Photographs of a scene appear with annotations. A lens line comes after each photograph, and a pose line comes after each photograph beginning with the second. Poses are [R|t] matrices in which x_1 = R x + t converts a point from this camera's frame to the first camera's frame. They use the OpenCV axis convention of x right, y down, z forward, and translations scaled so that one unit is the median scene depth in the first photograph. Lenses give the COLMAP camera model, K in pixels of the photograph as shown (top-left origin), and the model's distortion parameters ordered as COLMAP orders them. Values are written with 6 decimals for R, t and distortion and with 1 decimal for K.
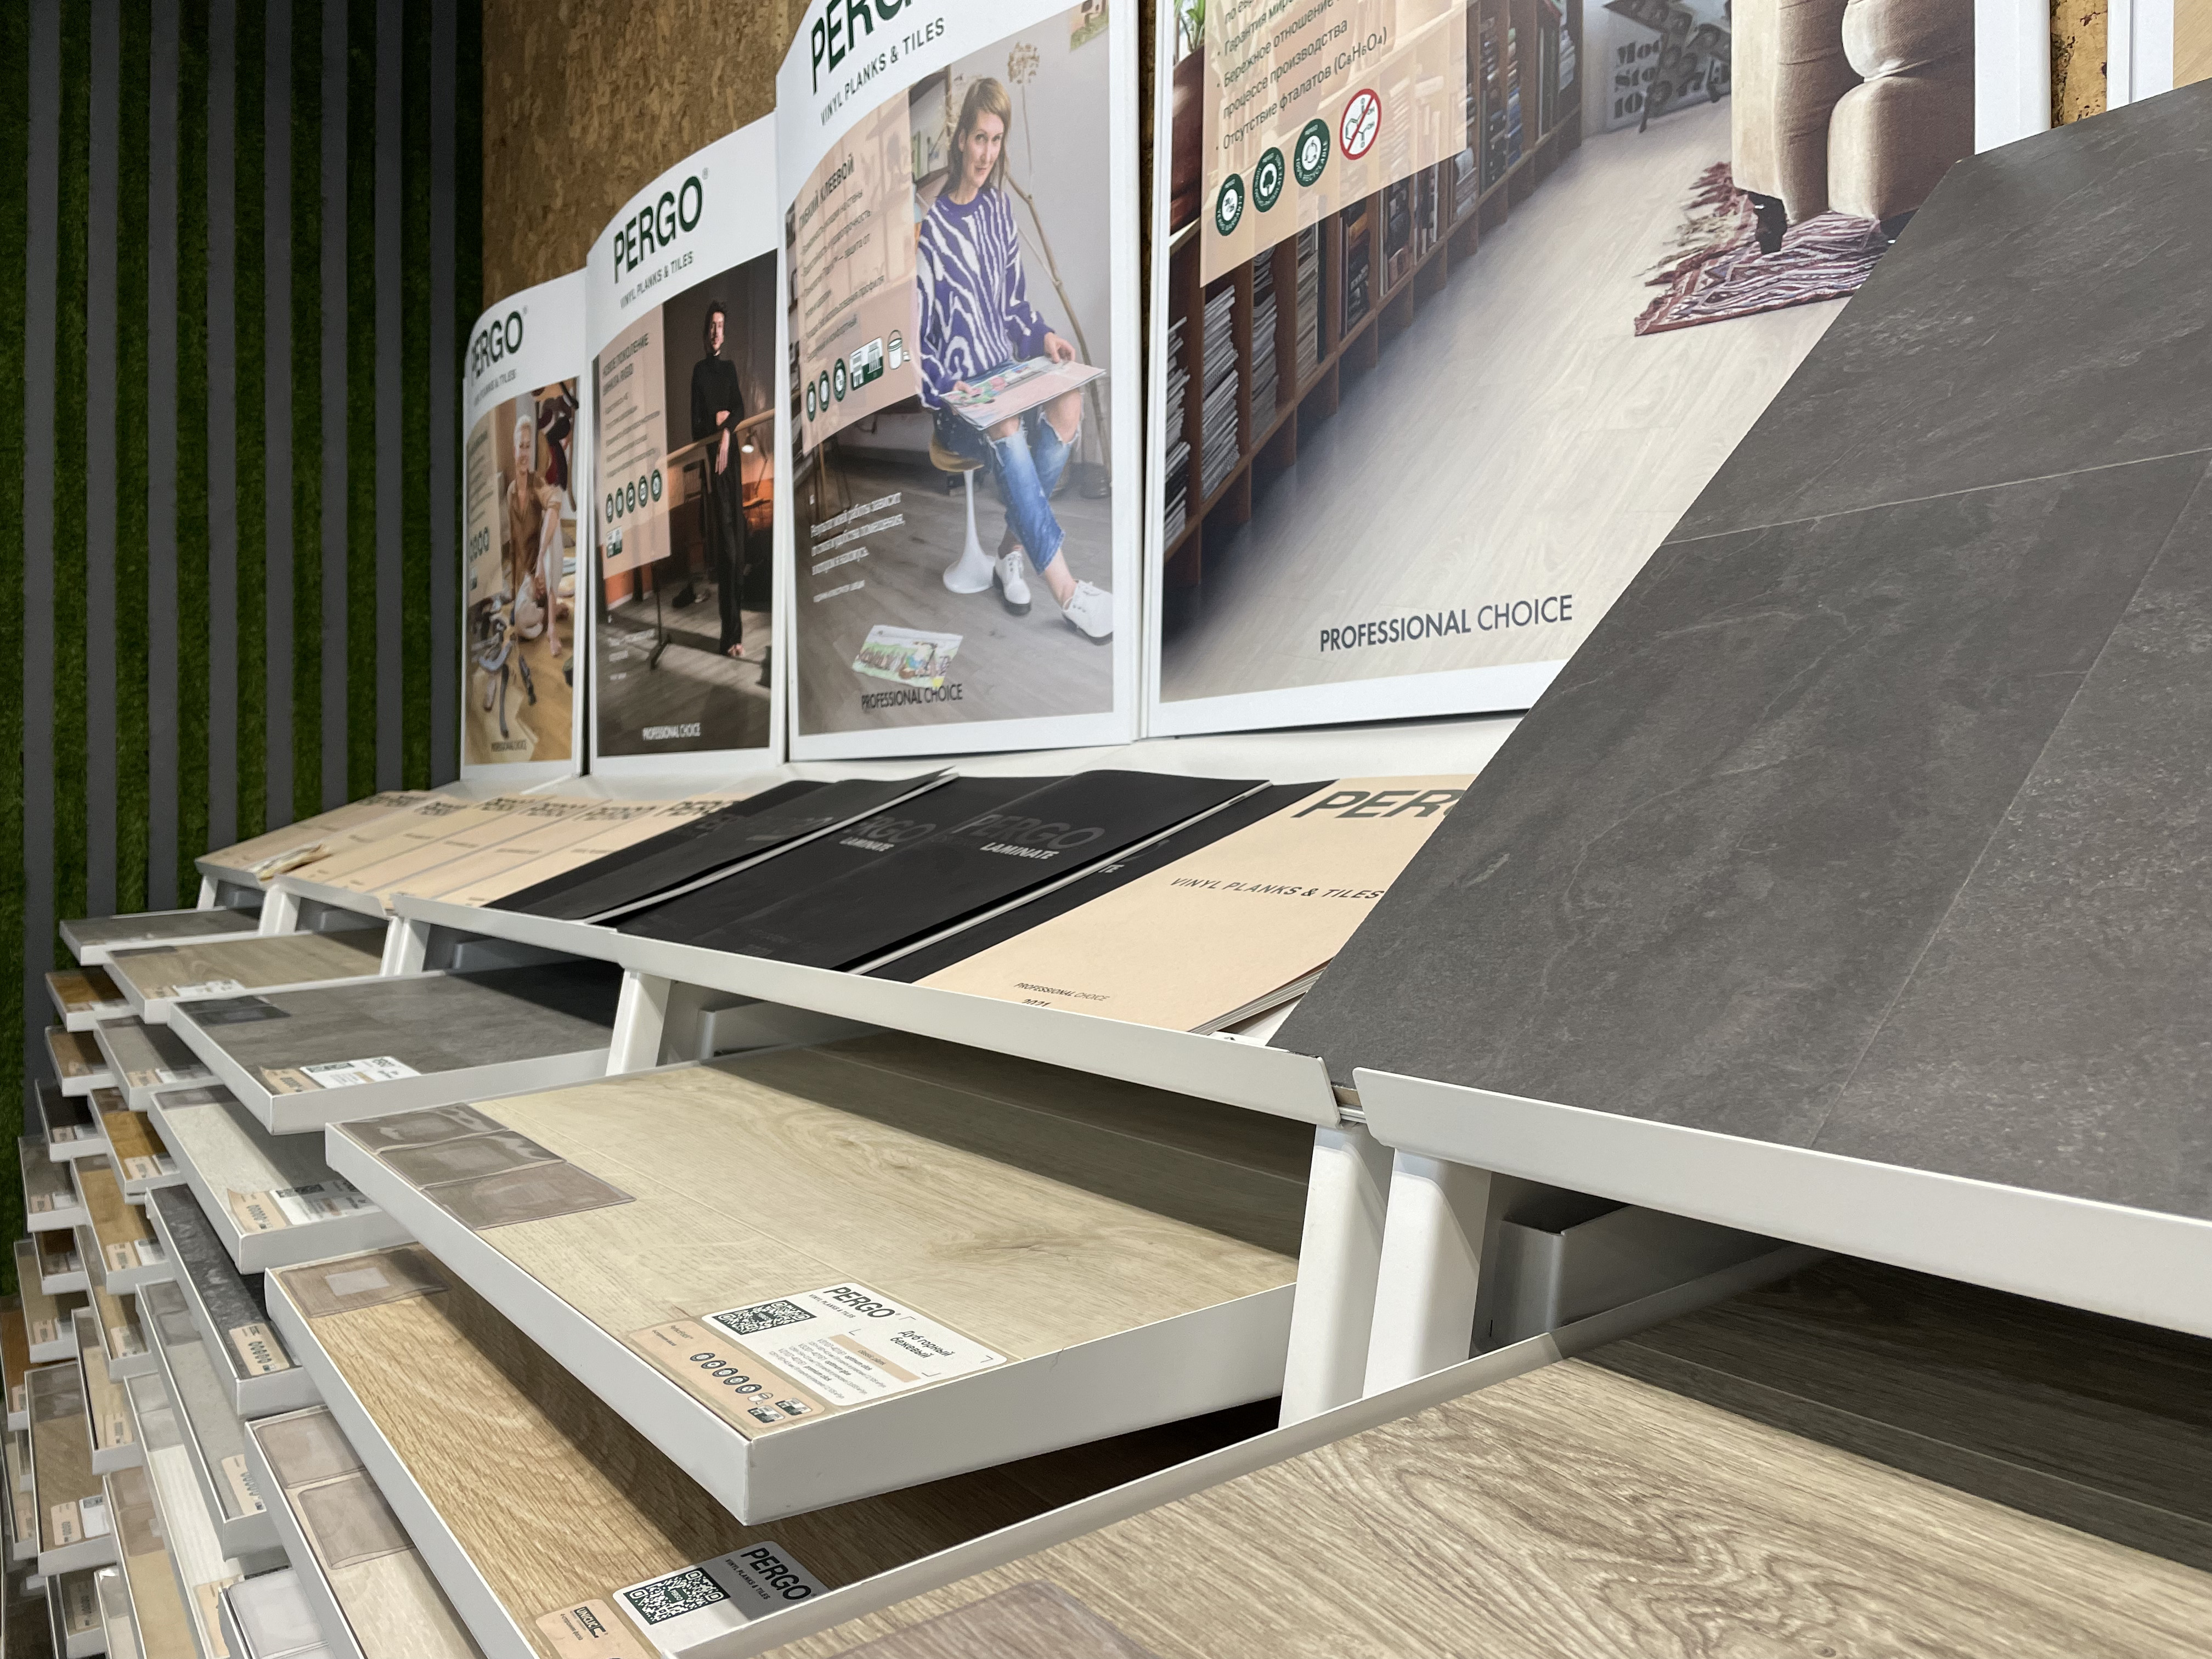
lens RADIAL K [[1673.5, 0, 1123.7], [0, 1673.5, 836.8], [0, 0, 1]] dist [0.086712, -0.114785]
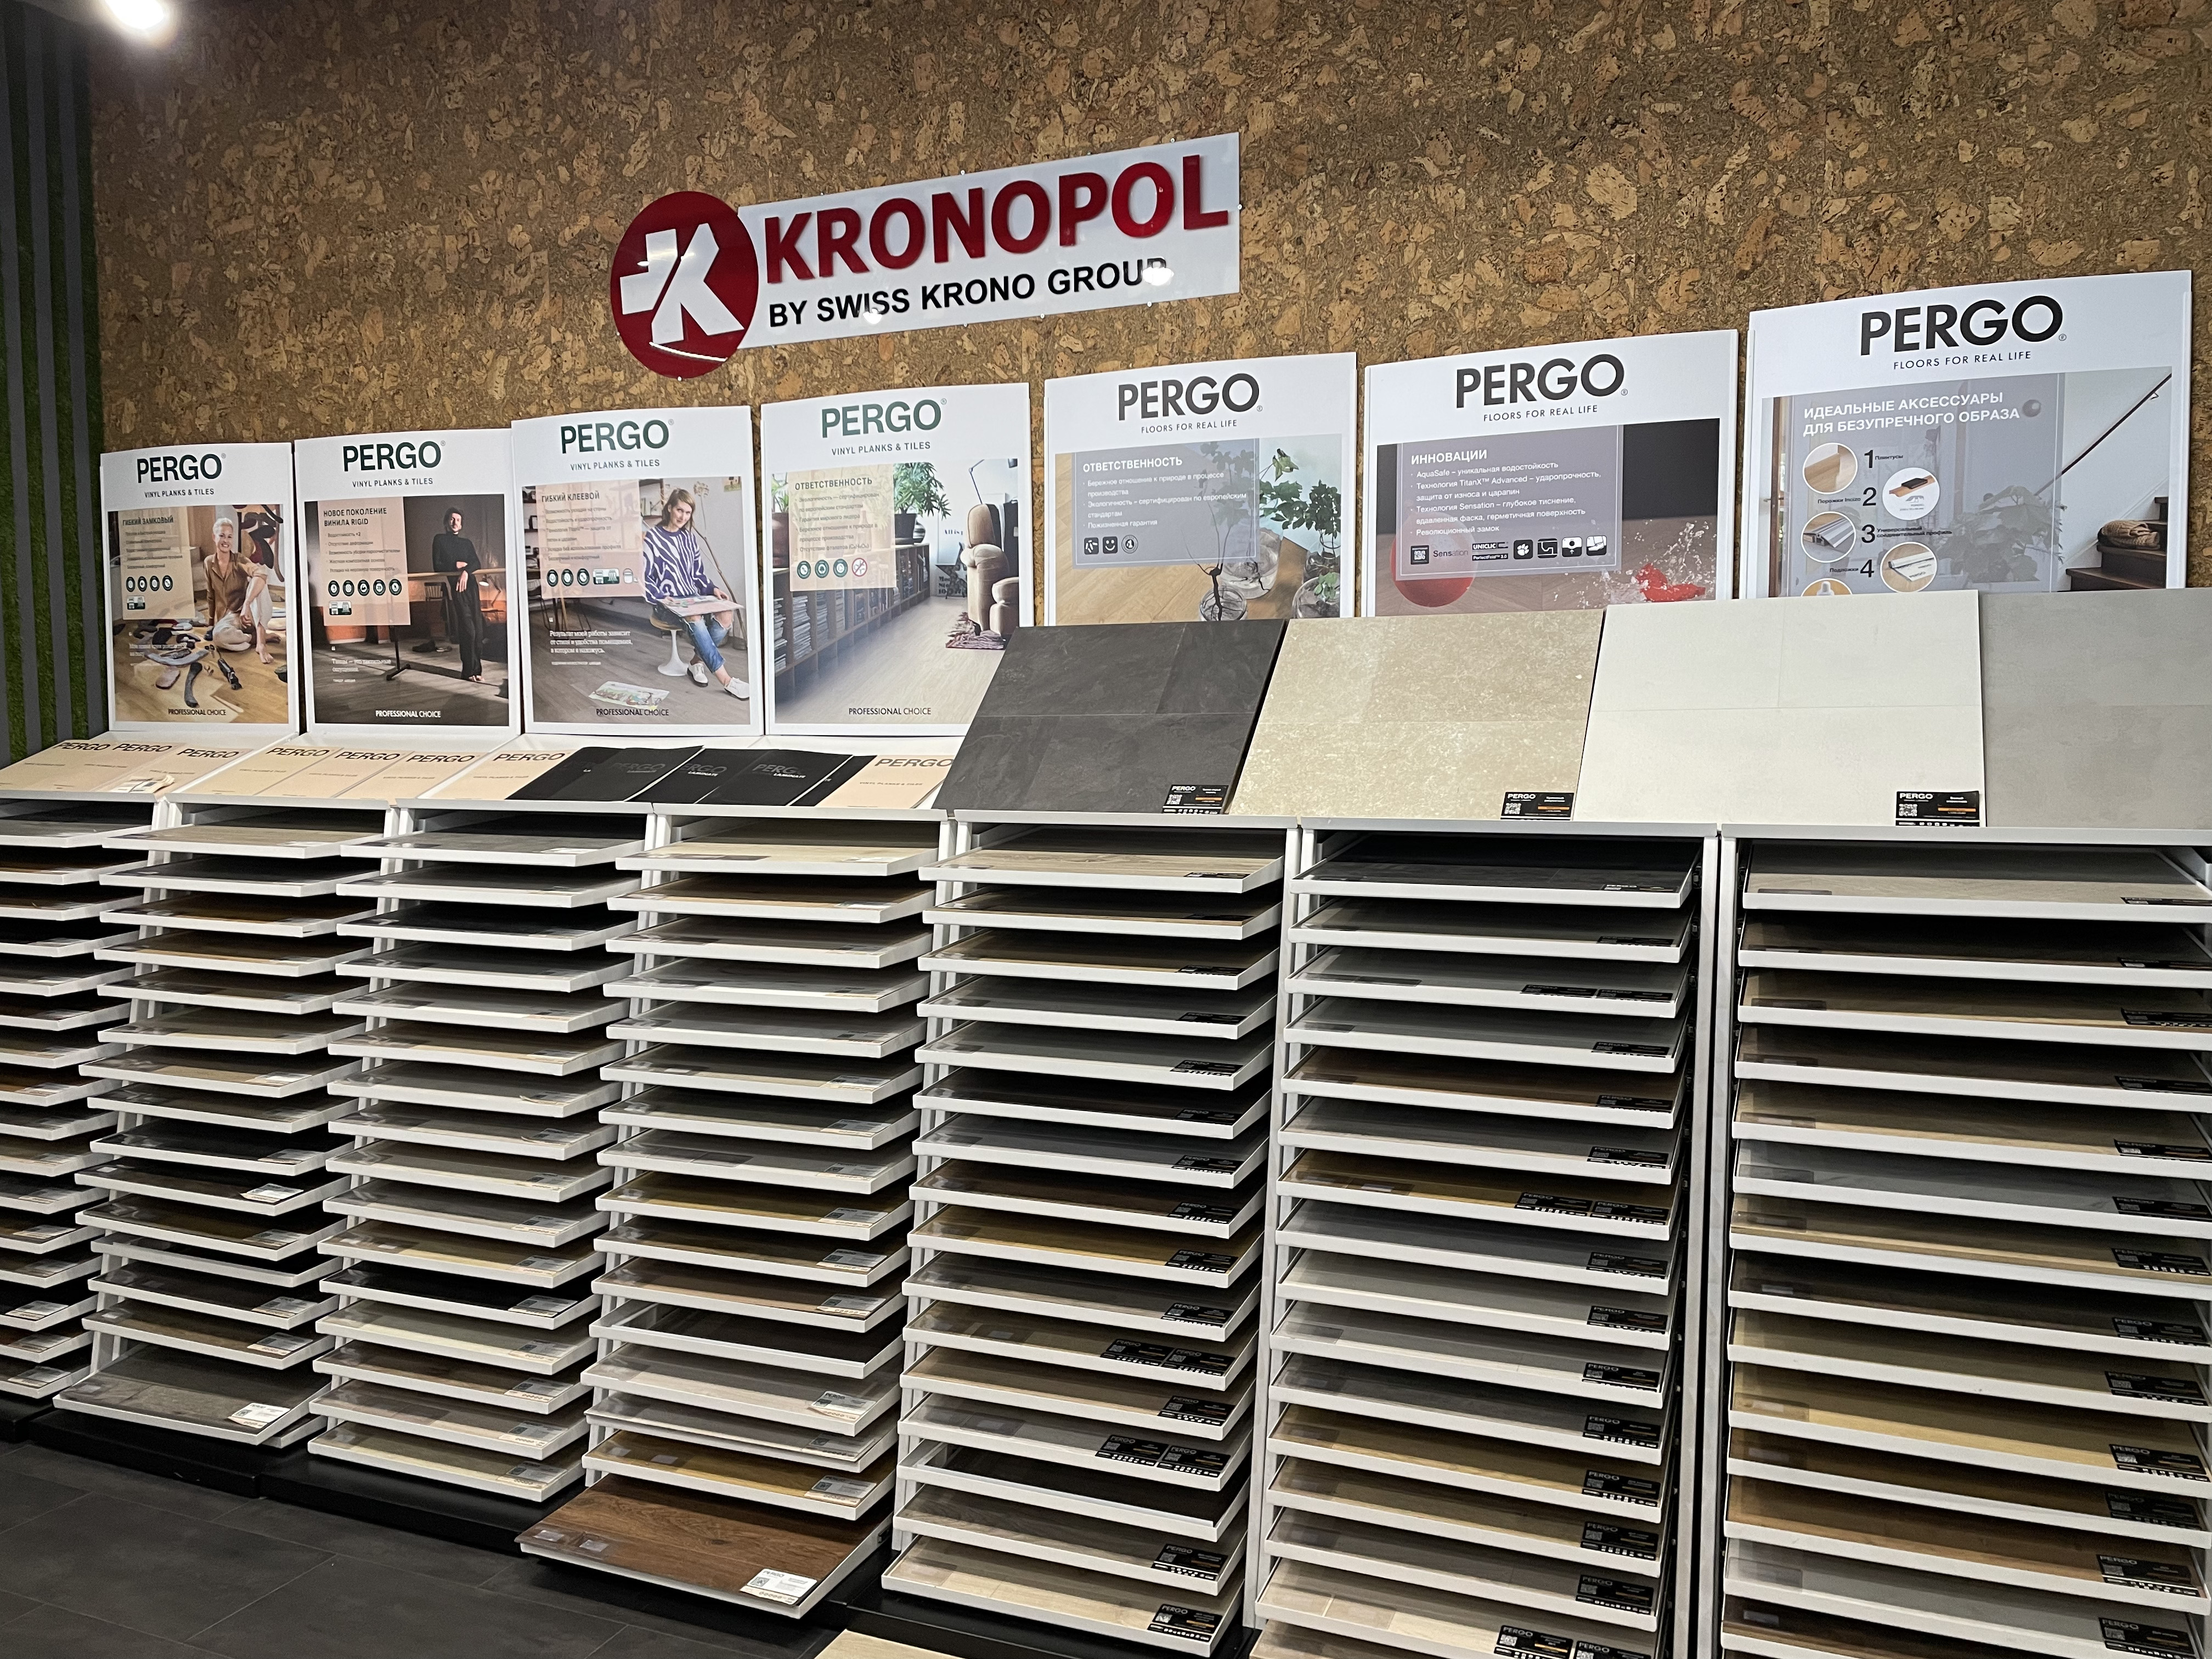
lens RADIAL K [[1673.5, 0, 1123.7], [0, 1673.5, 836.8], [0, 0, 1]] dist [0.086712, -0.114785]
pose [[0.831669, -0.050537, 0.552968, -1.002697], [0.012558, 0.997307, 0.072259, -0.076482], [-0.555130, -0.053152, 0.830064, -1.647029]]
